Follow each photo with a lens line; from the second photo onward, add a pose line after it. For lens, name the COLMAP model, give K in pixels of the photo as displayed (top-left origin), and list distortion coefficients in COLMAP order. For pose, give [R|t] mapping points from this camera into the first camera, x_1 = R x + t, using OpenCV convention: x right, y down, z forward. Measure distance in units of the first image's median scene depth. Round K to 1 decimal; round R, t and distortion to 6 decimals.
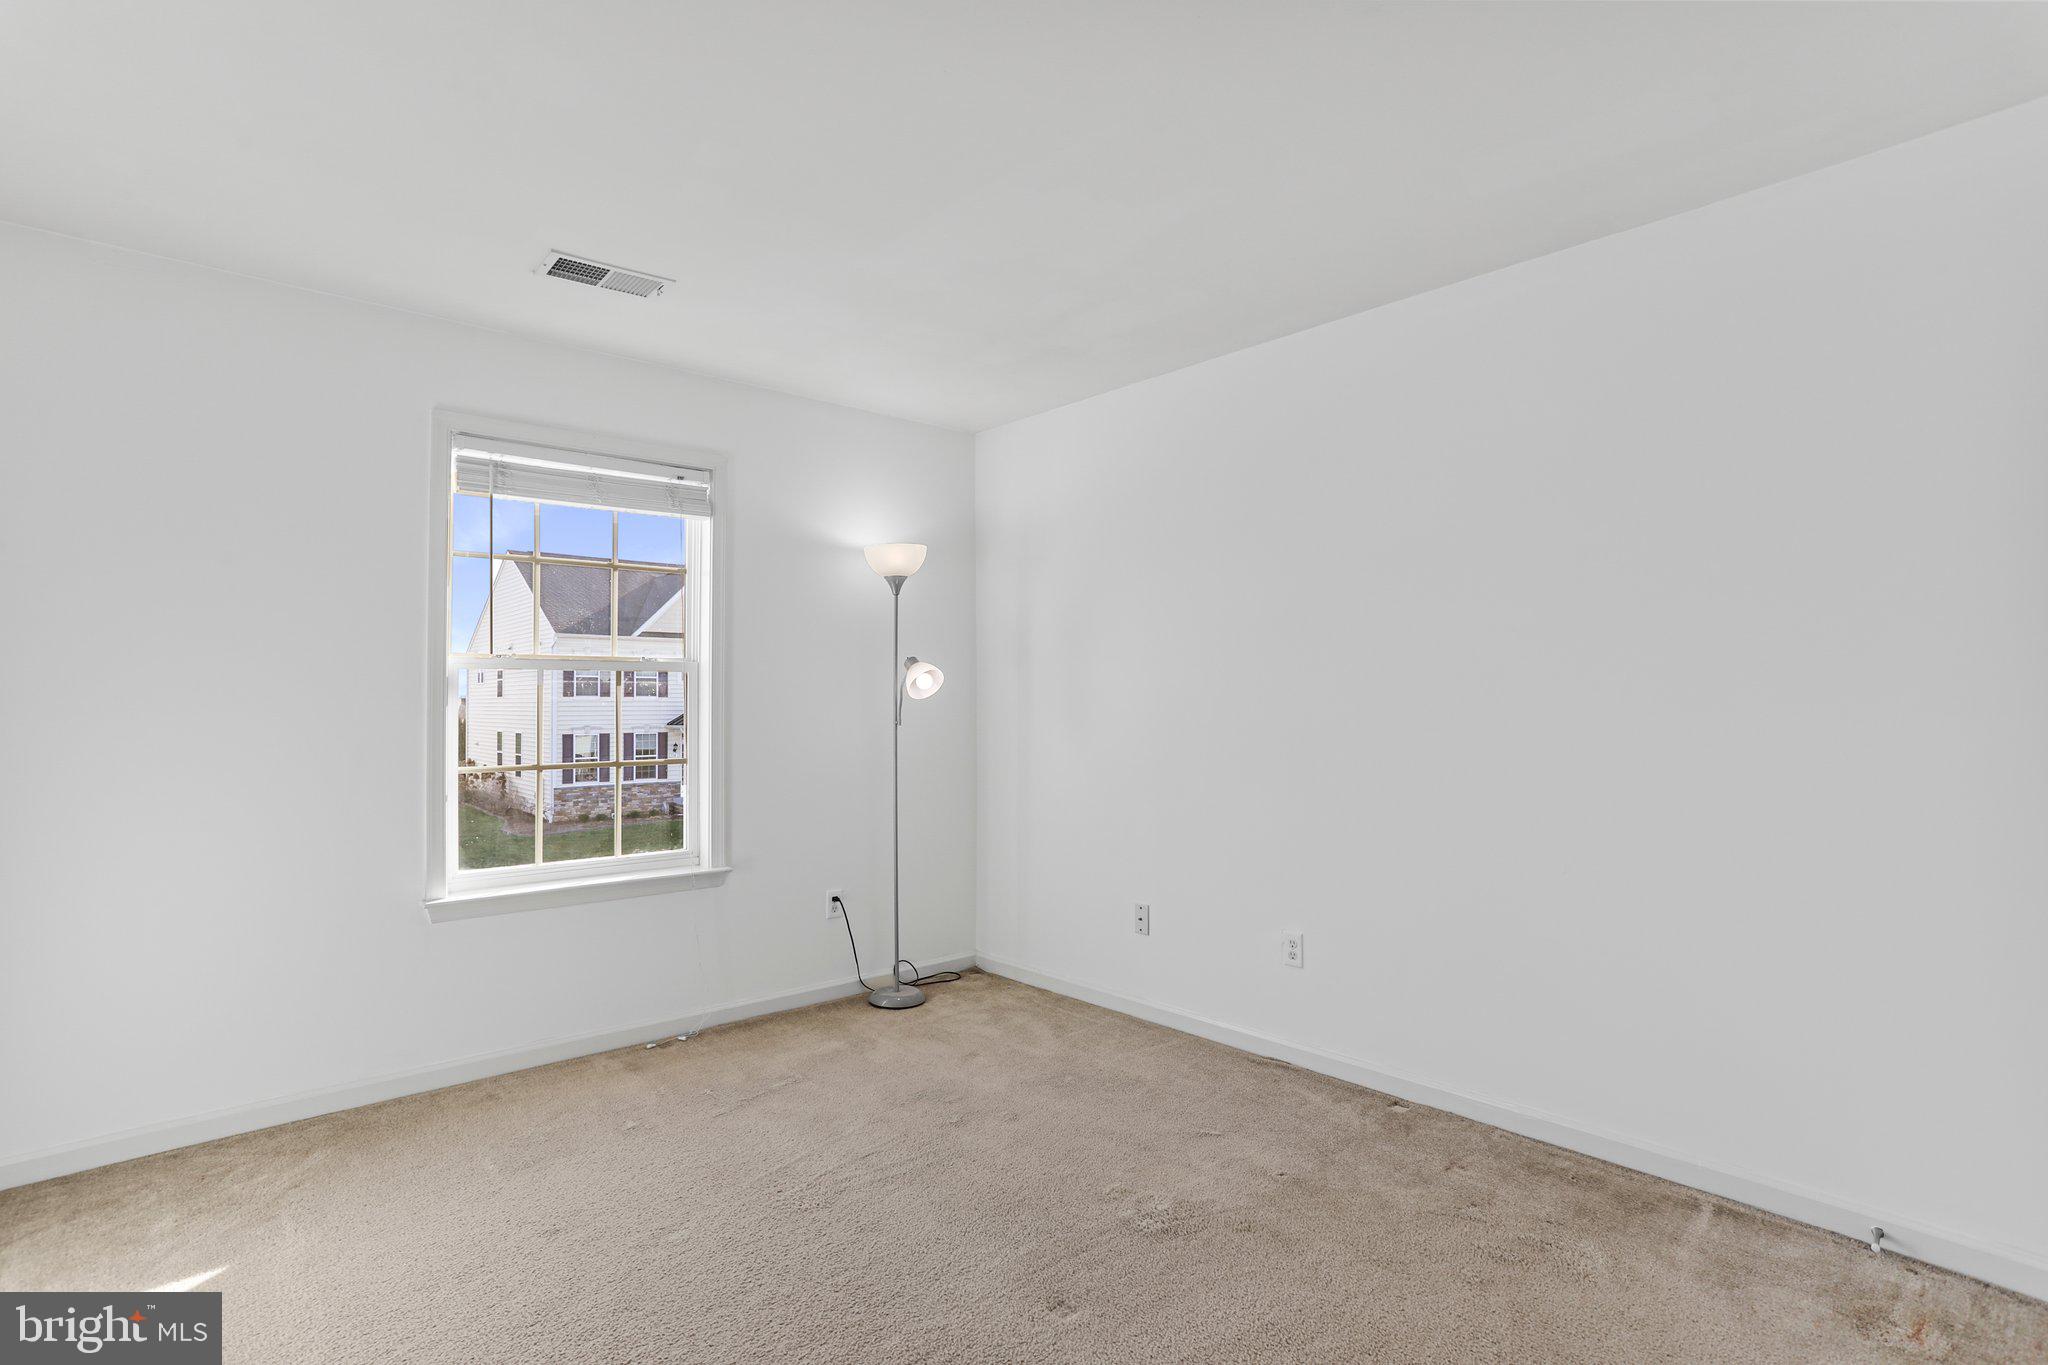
lens RADIAL K [[989.4, 0, 1029.1], [0, 989.4, 696.1], [0, 0, 1]] dist [-0.034197, 0.000250]
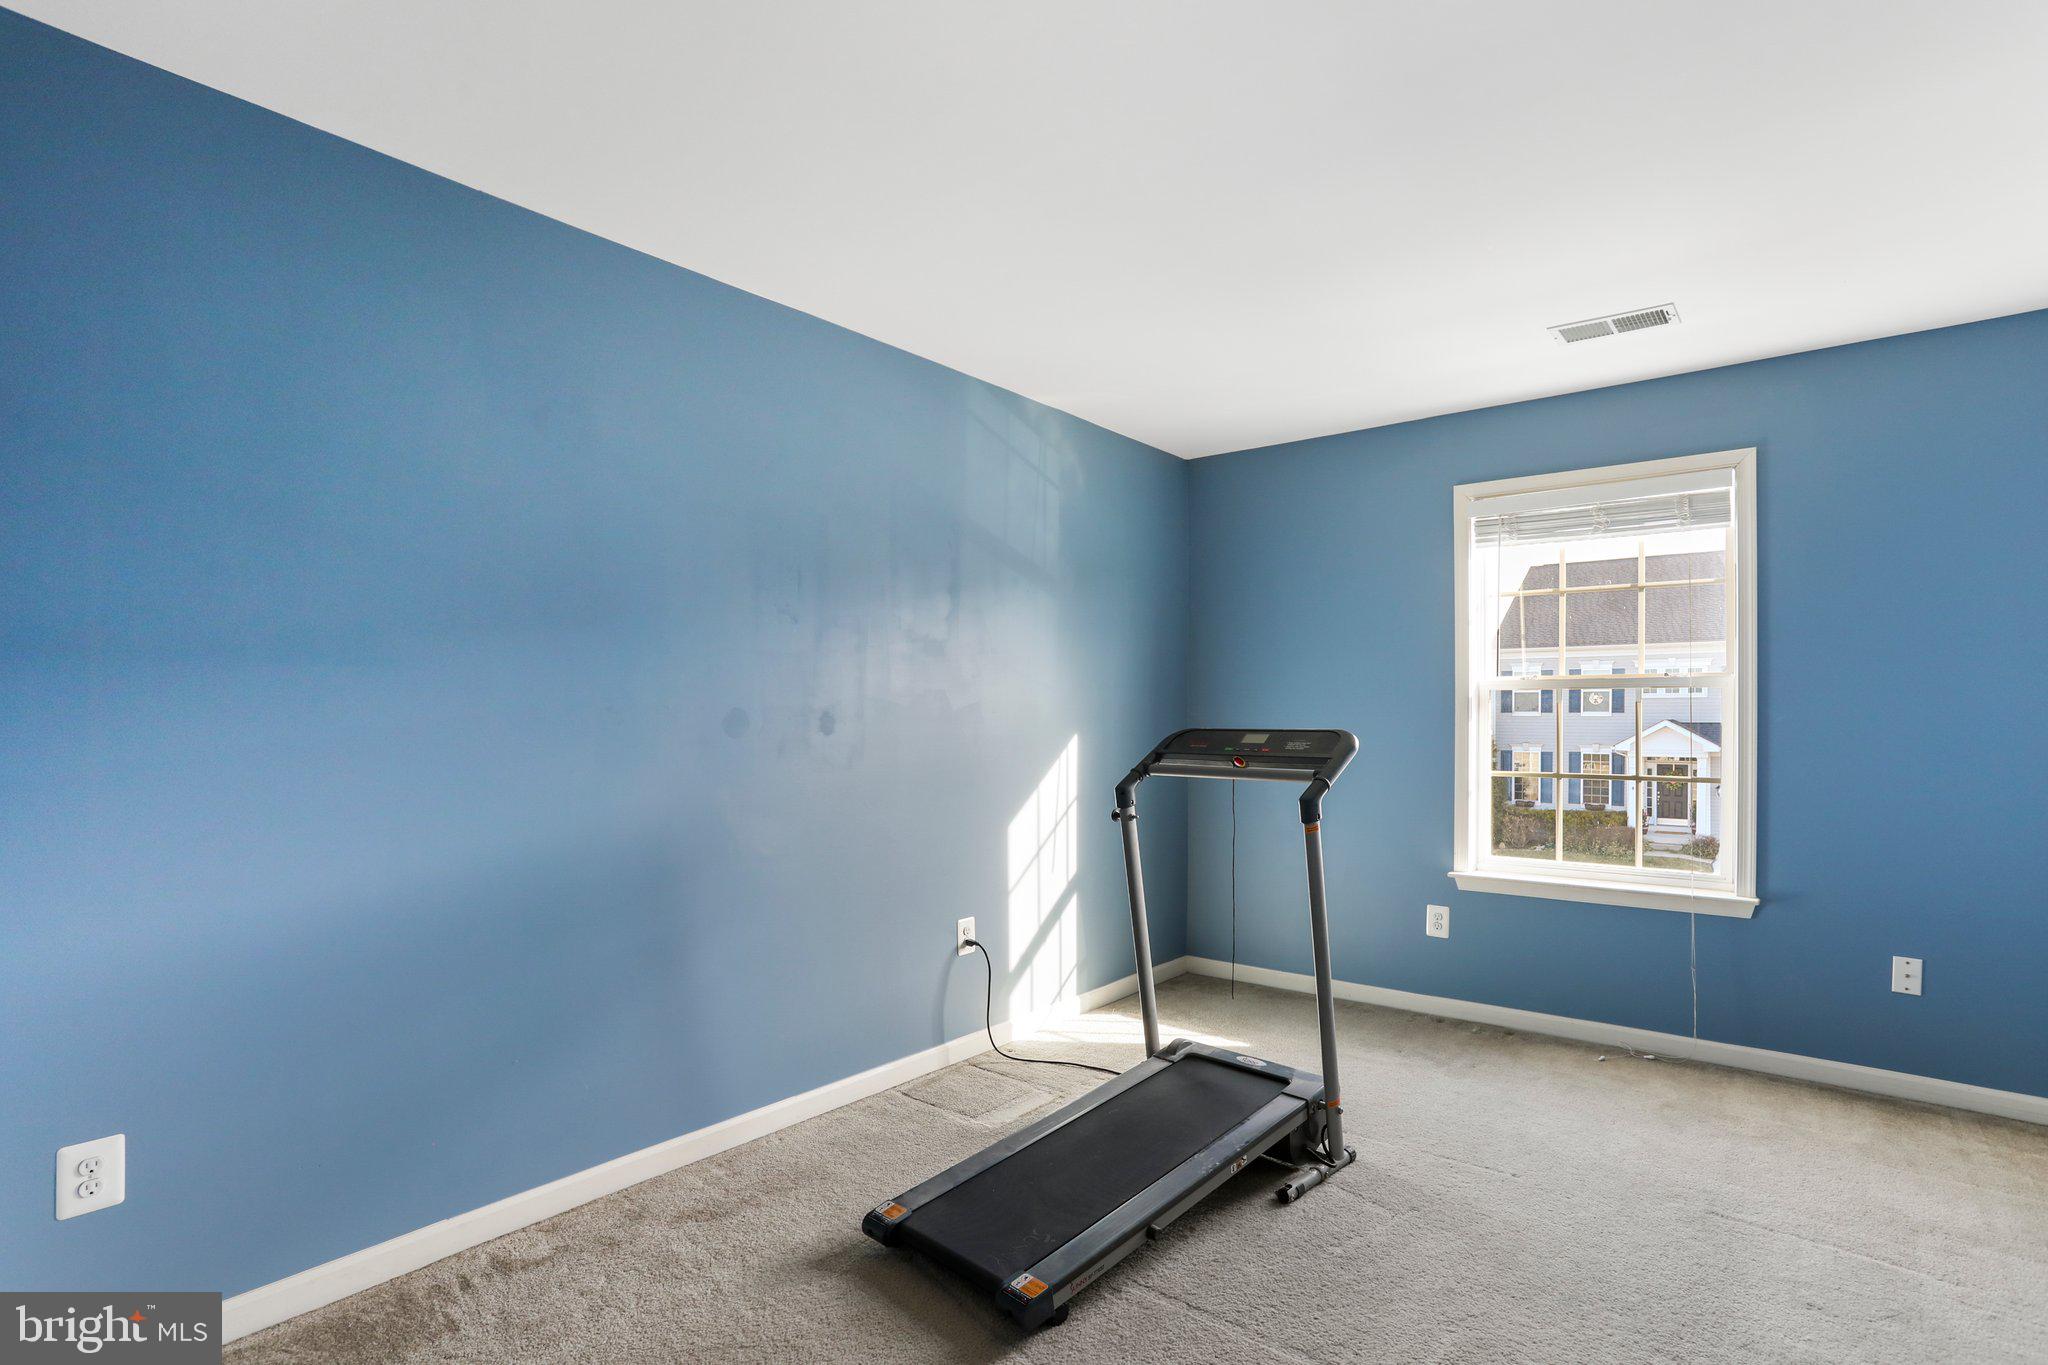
lens RADIAL K [[989.4, 0, 1029.1], [0, 989.4, 696.1], [0, 0, 1]] dist [-0.034197, 0.000250]
pose [[0.166326, 0.000357, -0.986071, 0.536980], [0.005661, 0.999983, 0.001316, -0.023949], [0.986055, -0.005801, 0.166321, 0.219836]]
